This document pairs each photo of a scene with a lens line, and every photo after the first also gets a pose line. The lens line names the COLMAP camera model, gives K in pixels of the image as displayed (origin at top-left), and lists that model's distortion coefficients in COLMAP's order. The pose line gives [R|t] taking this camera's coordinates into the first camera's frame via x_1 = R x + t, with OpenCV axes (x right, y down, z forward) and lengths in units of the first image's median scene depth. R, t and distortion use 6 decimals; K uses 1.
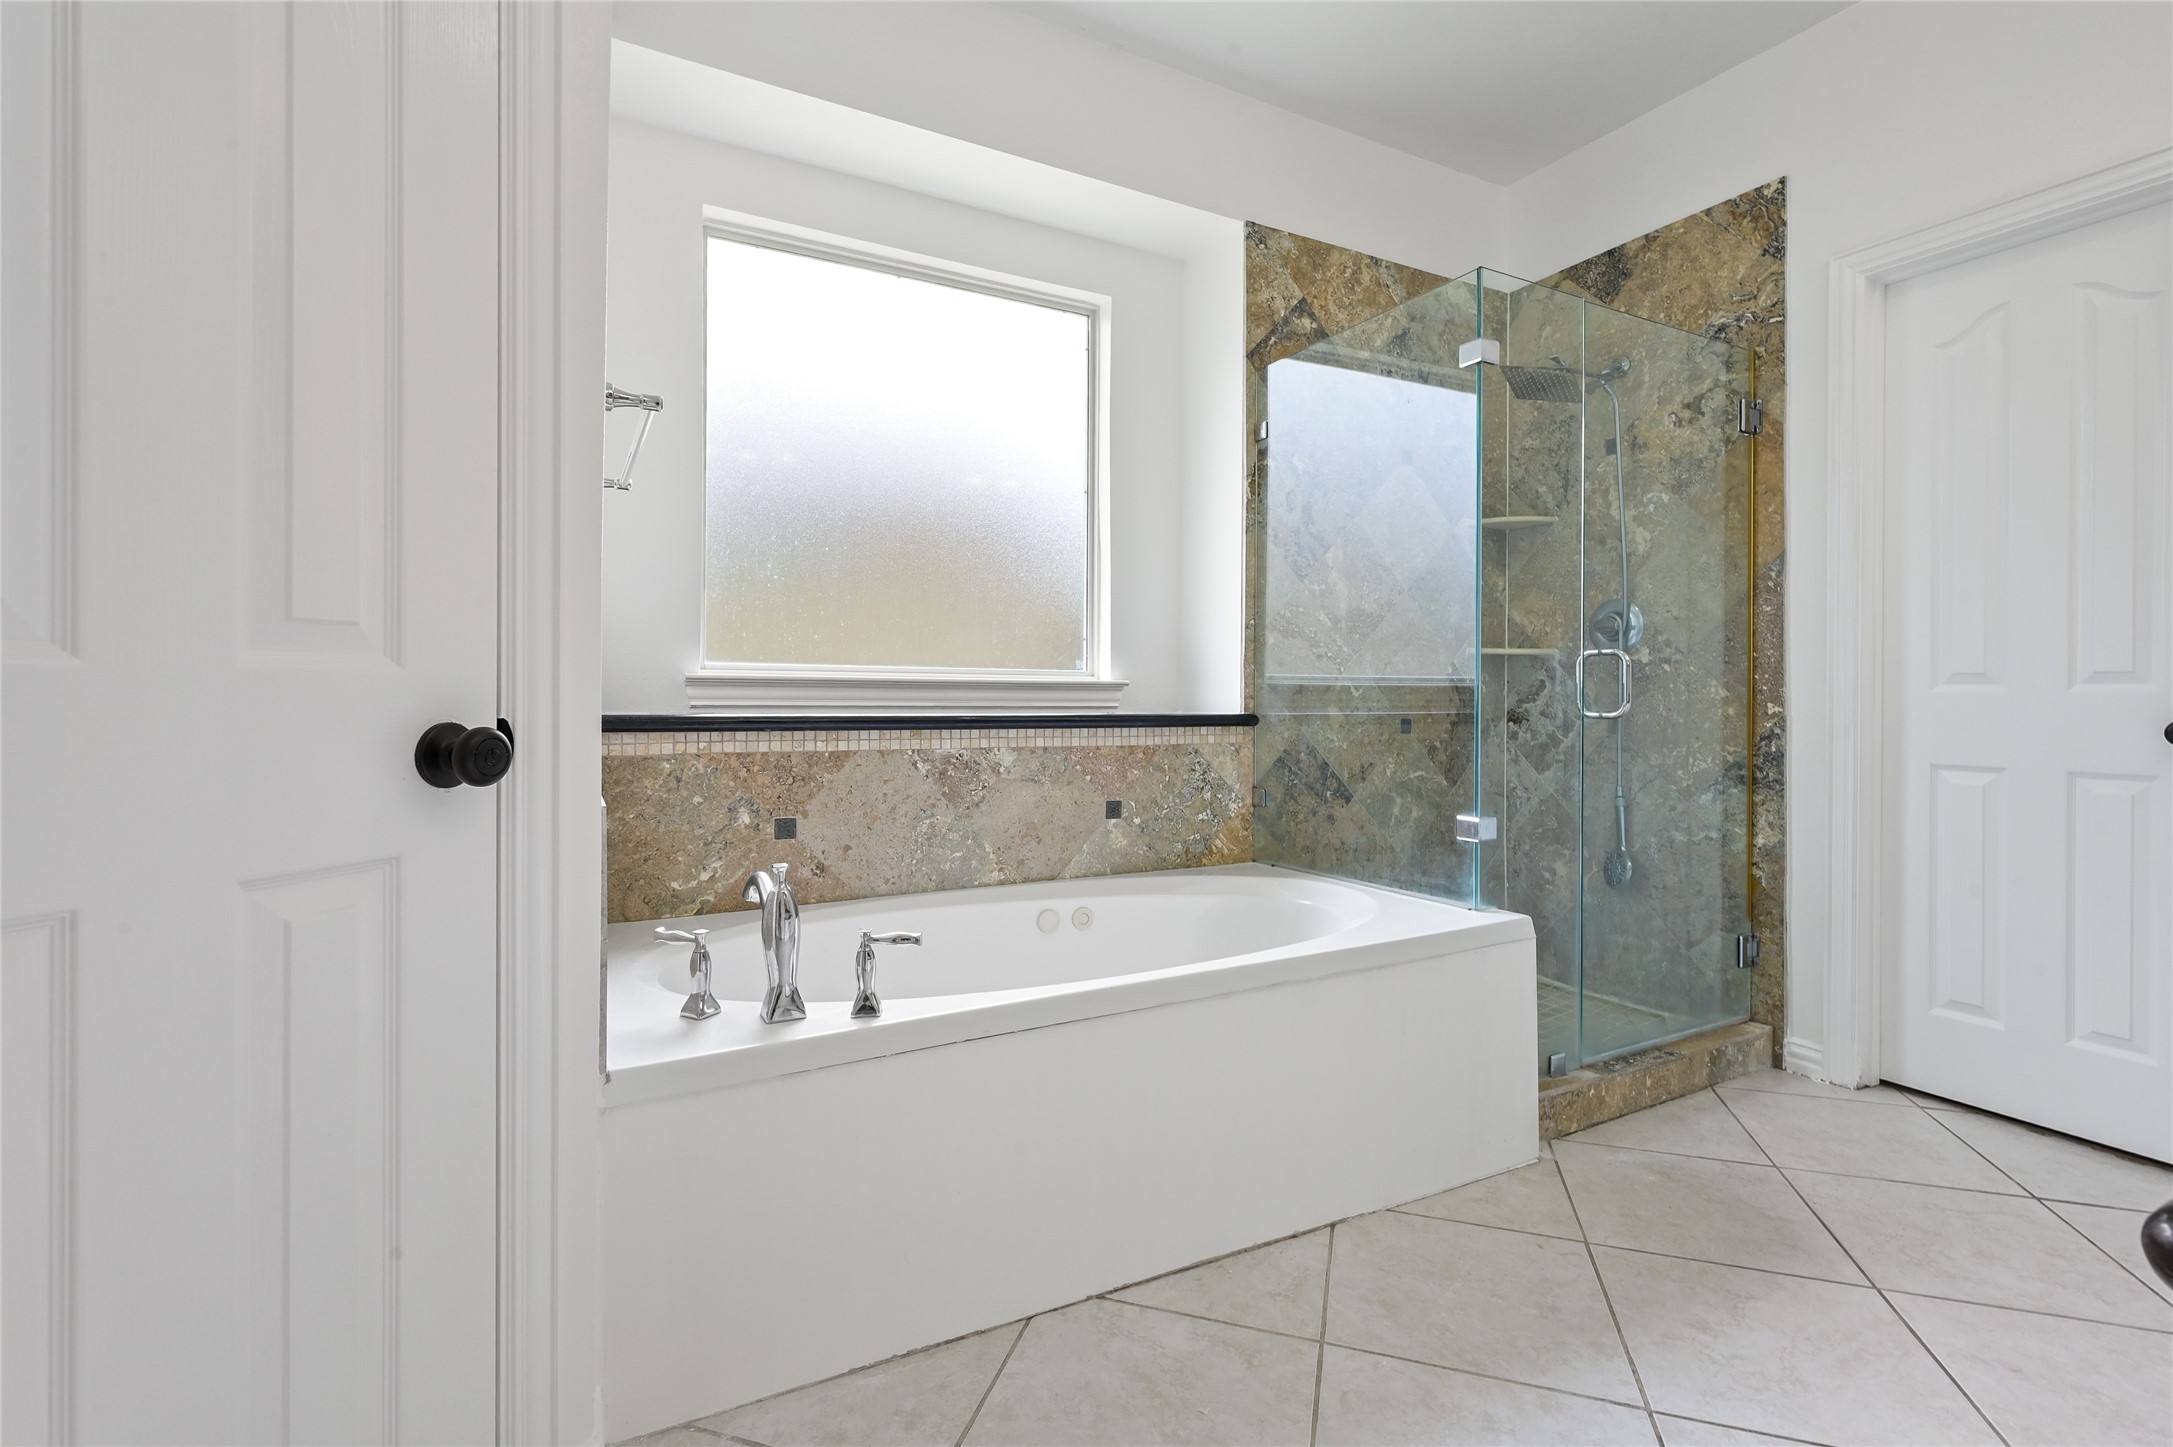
lens RADIAL K [[990.2, 0, 1086.5], [0, 990.2, 690.3], [0, 0, 1]] dist [-0.001024, 0.001166]
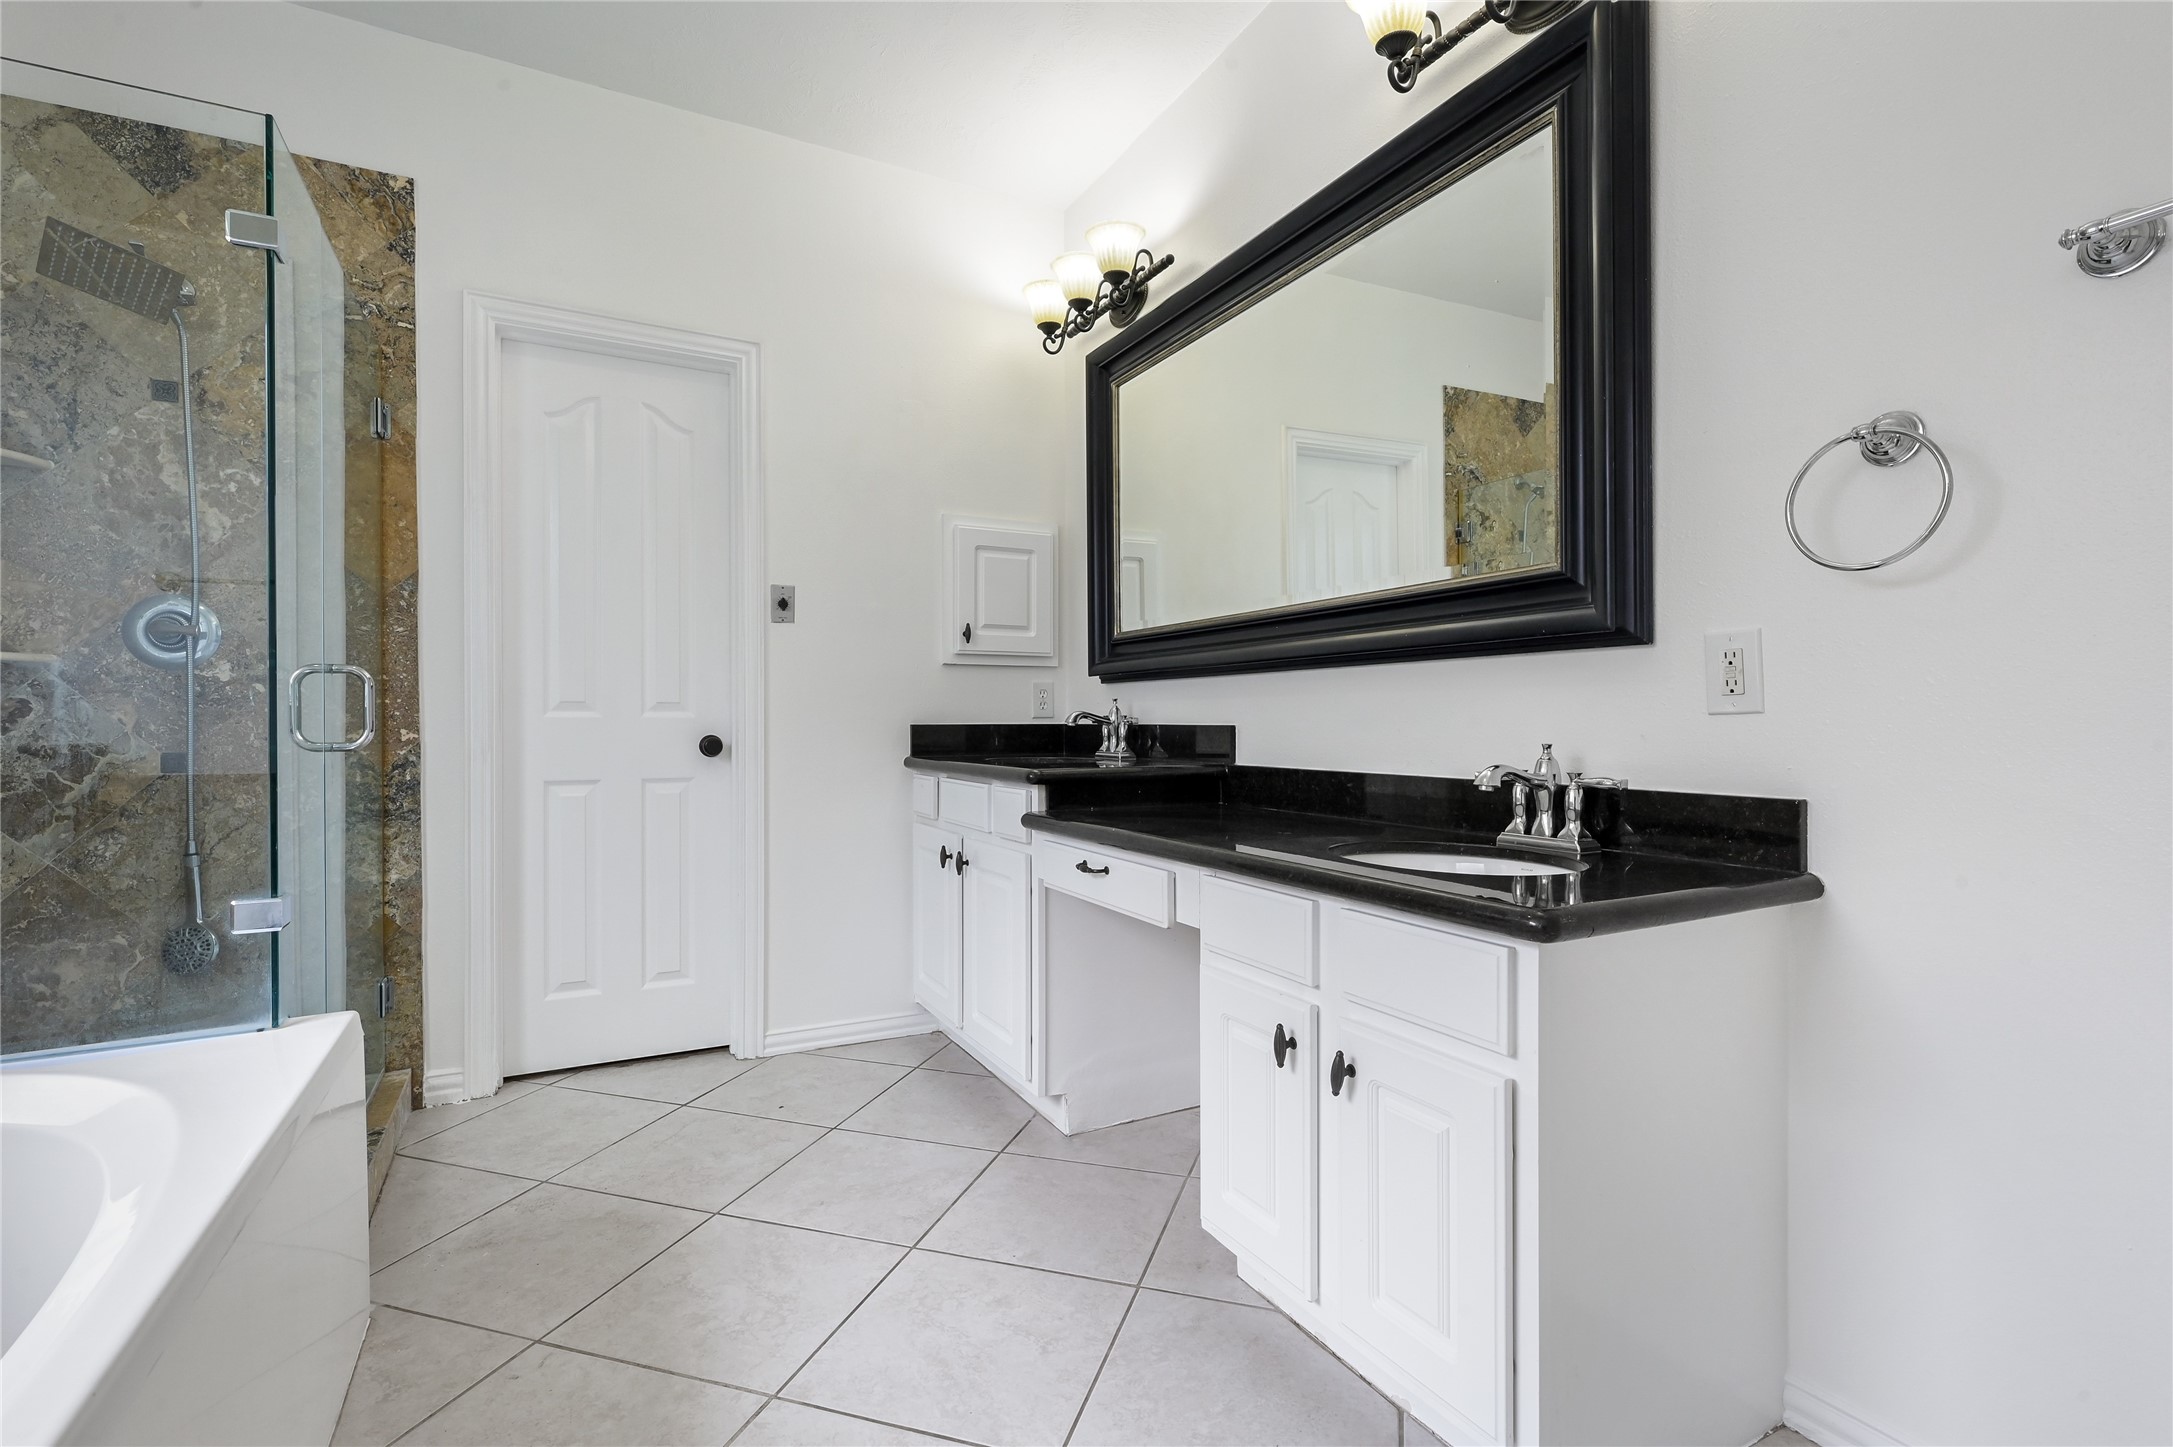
lens RADIAL K [[990.2, 0, 1085.5], [0, 990.2, 724.6], [0, 0, 1]] dist [-0.001024, 0.001166]
pose [[0.012577, -0.008725, 0.999883, -0.248508], [-0.002266, 0.999959, 0.008754, -0.001384], [-0.999918, -0.002375, 0.012557, 0.337578]]
